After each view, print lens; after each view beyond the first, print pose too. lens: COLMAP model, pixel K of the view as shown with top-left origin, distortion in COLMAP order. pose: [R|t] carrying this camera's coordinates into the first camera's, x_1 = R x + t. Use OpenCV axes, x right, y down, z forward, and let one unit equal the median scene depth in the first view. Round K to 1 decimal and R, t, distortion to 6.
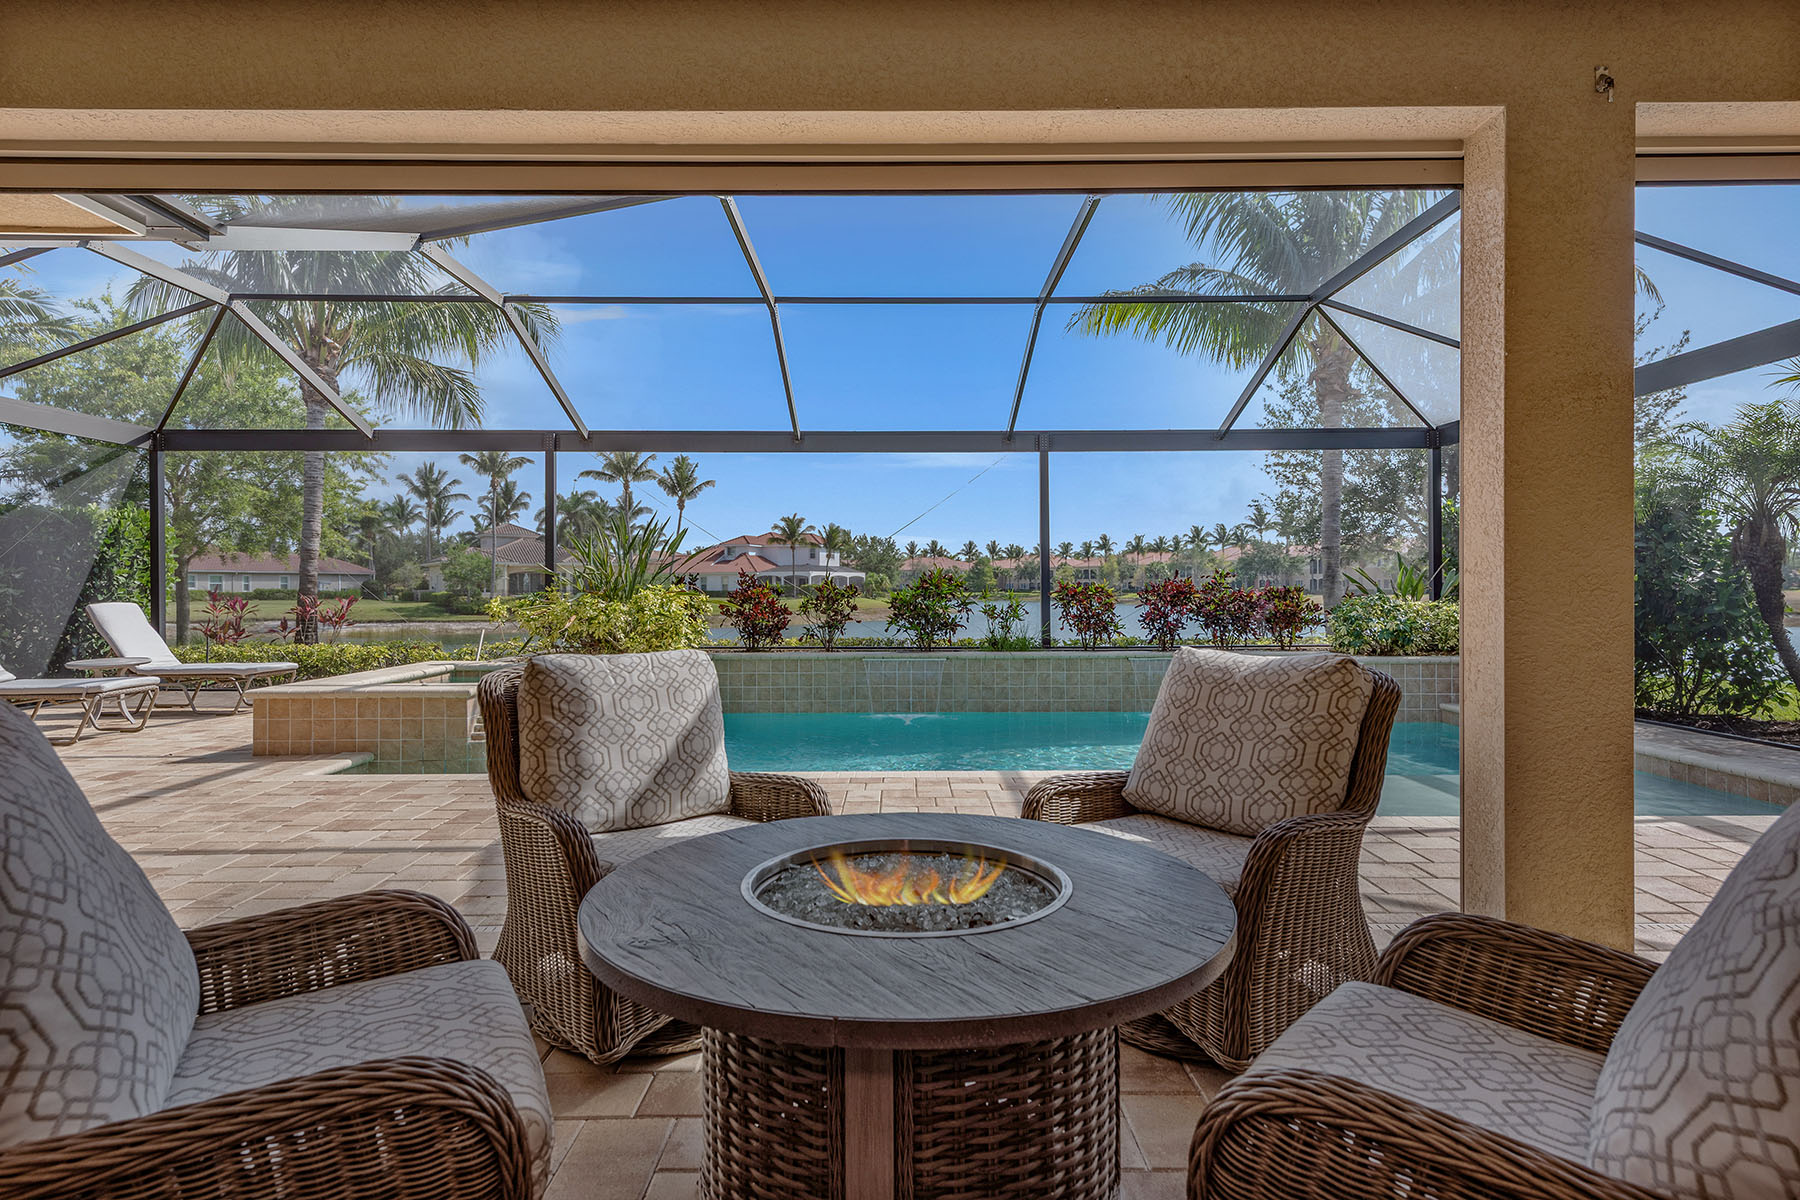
lens RADIAL K [[926.0, 0, 891.5], [0, 926.0, 589.7], [0, 0, 1]] dist [0.012457, -0.003676]
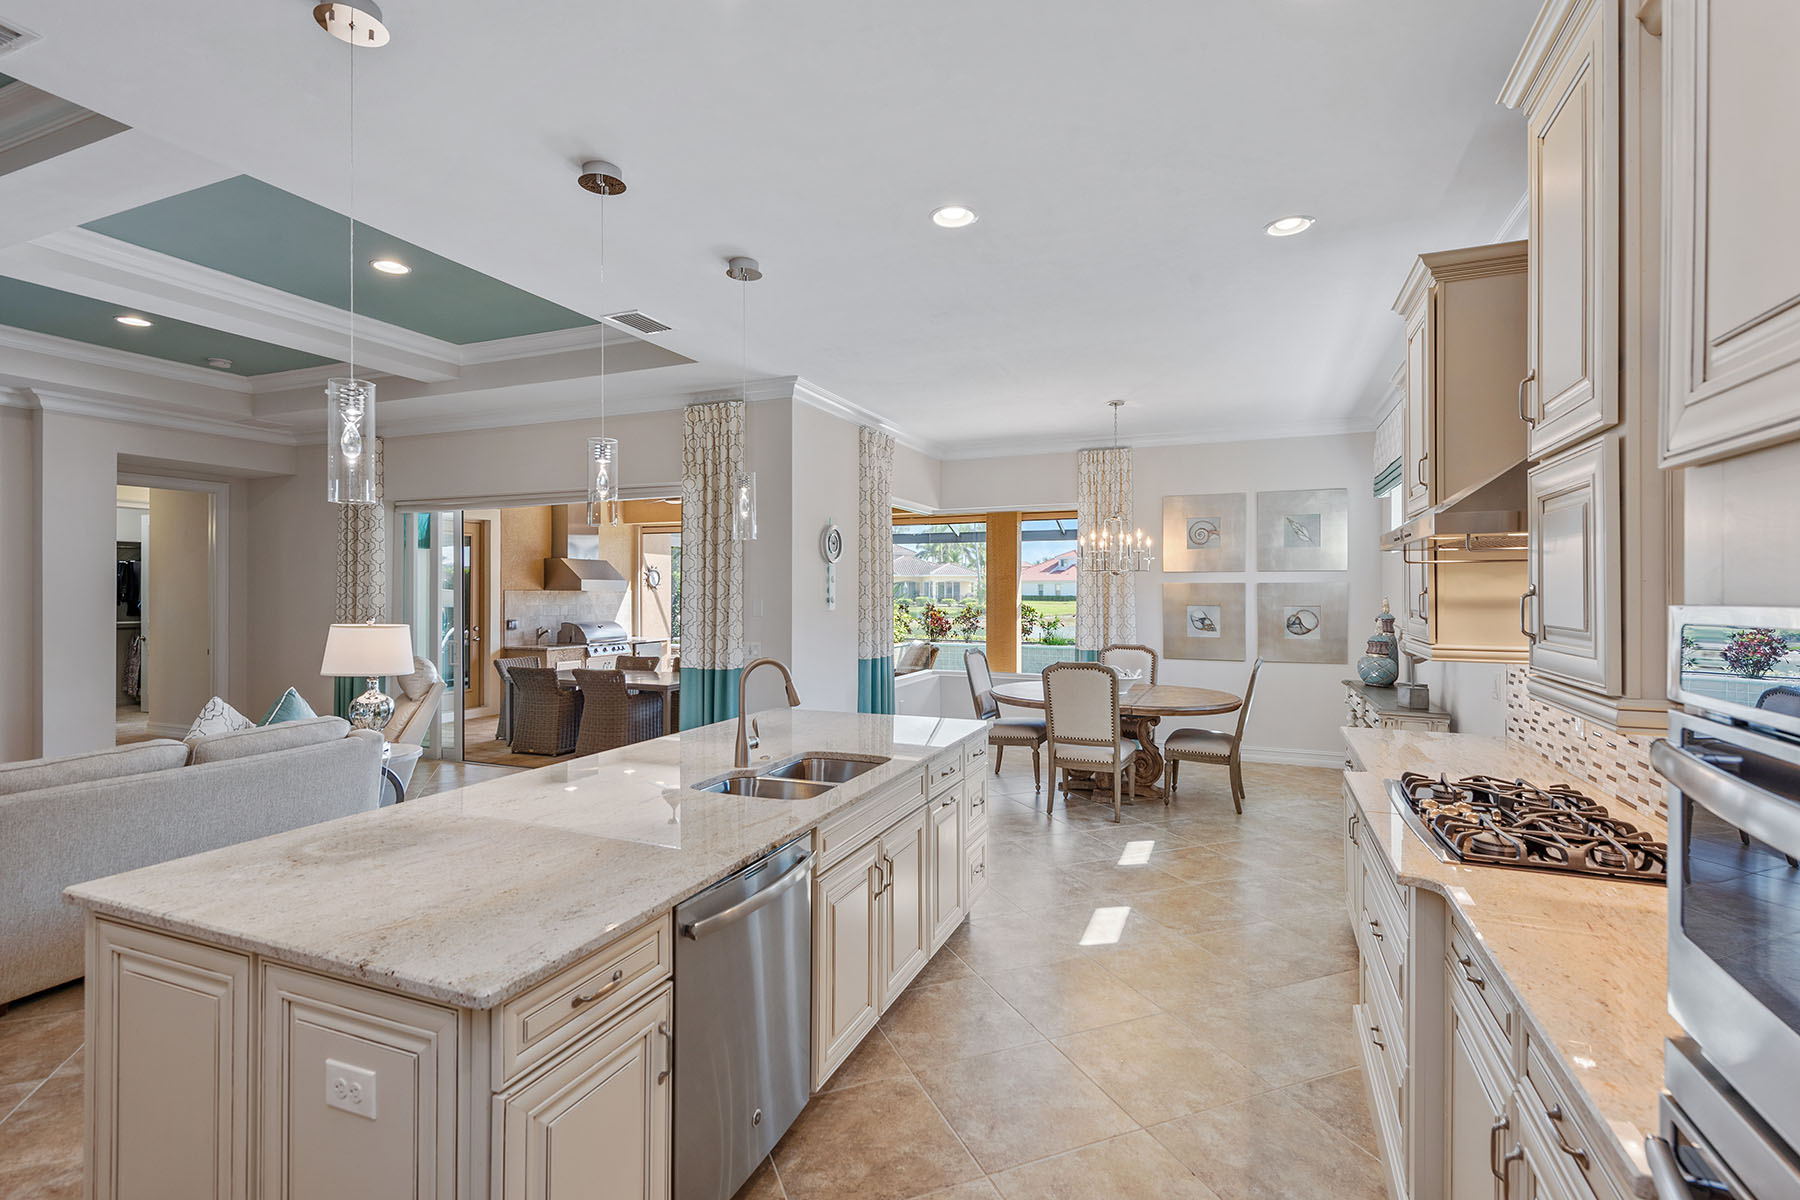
lens RADIAL K [[830.4, 0, 906.2], [0, 830.4, 590.5], [0, 0, 1]] dist [0.015020, -0.006238]
pose [[0.922429, 0.003547, -0.386151, 0.077734], [-0.003644, 0.999993, 0.000482, -0.007332], [0.386150, 0.000963, 0.922435, -0.111489]]
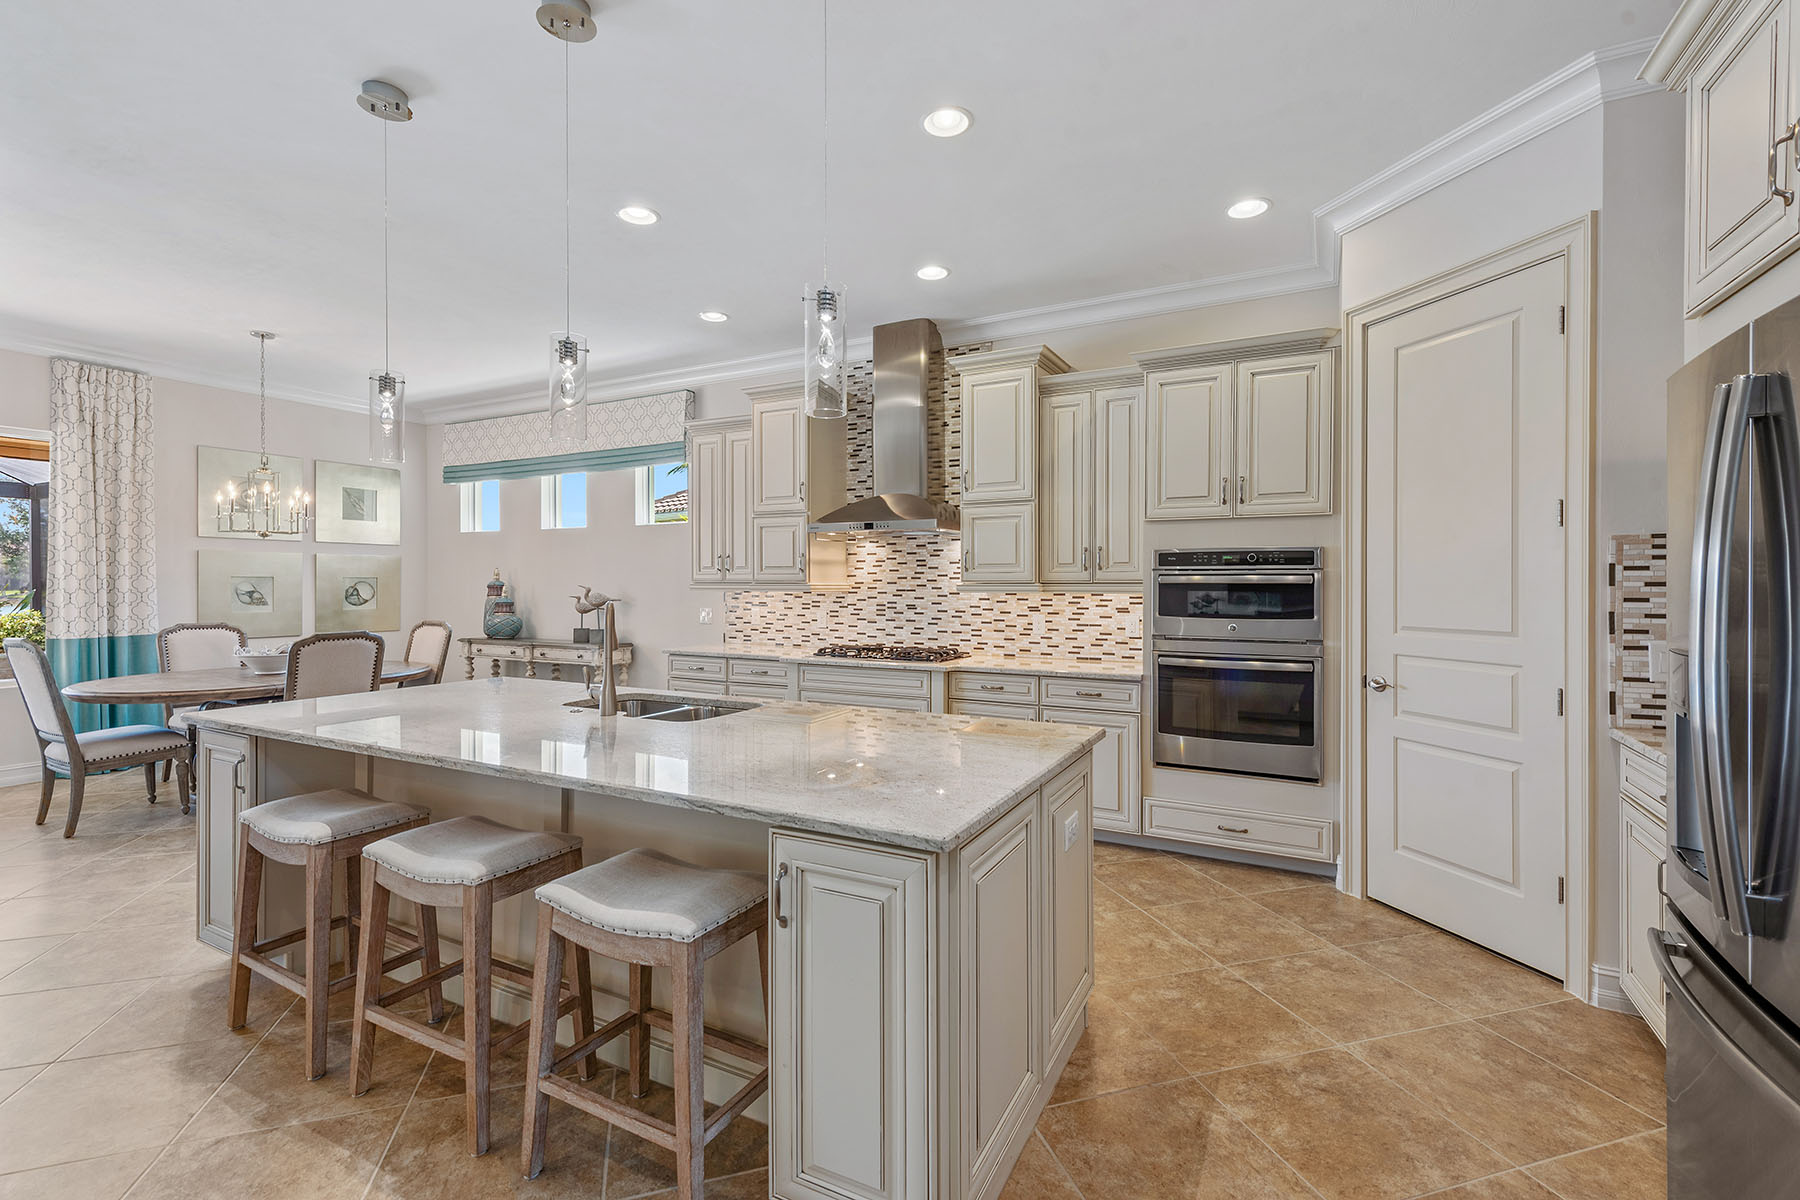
lens RADIAL K [[792.5, 0, 899.8], [0, 792.5, 585.9], [0, 0, 1]] dist [0.017293, -0.005854]
pose [[0.464103, 0.002946, 0.885776, 0.022130], [-0.002897, 0.999994, -0.001809, -0.004375], [-0.885776, -0.001726, 0.464109, -0.105579]]
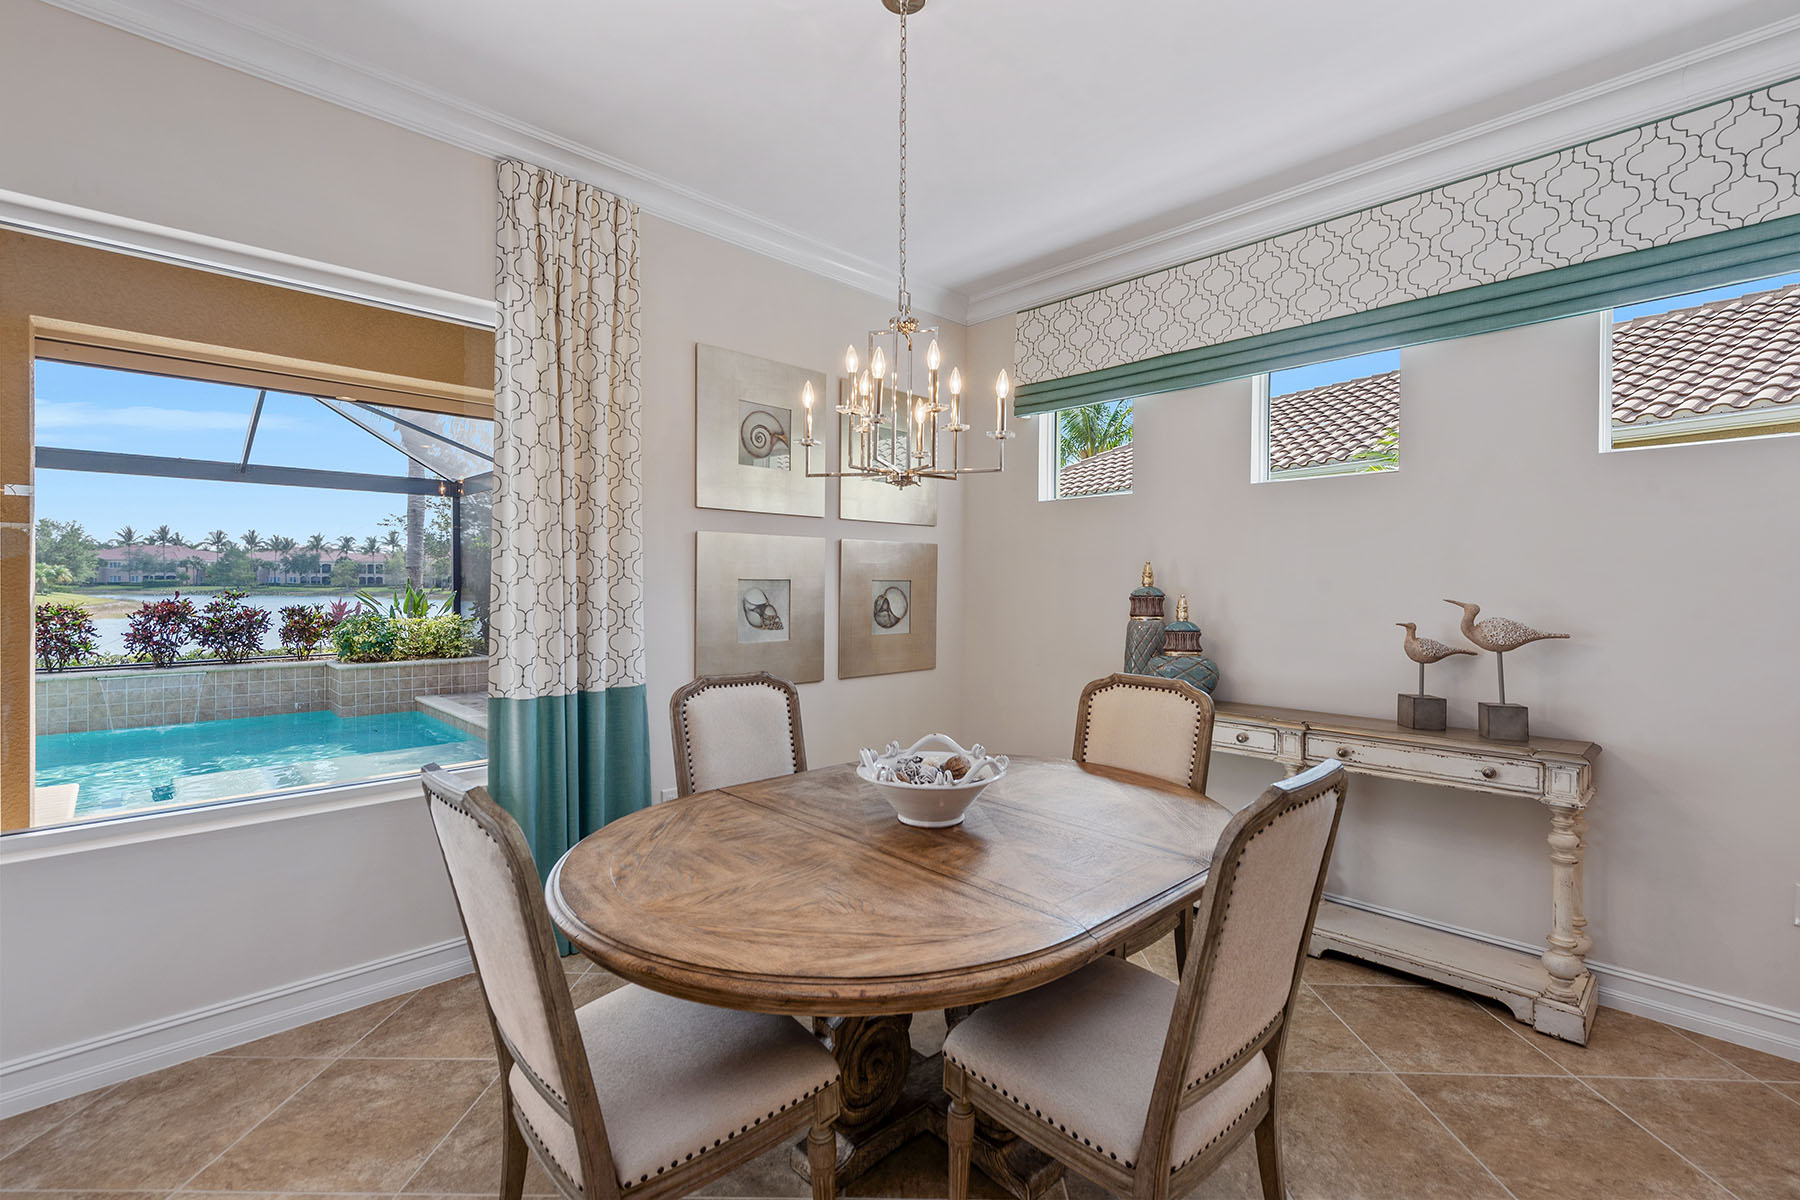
lens RADIAL K [[792.5, 0, 891.2], [0, 792.5, 588.8], [0, 0, 1]] dist [0.017293, -0.005854]
pose [[0.717193, 0.003364, 0.696866, 0.039809], [-0.006981, 0.999973, 0.002358, -0.004956], [-0.696839, -0.006555, 0.717197, -0.036490]]
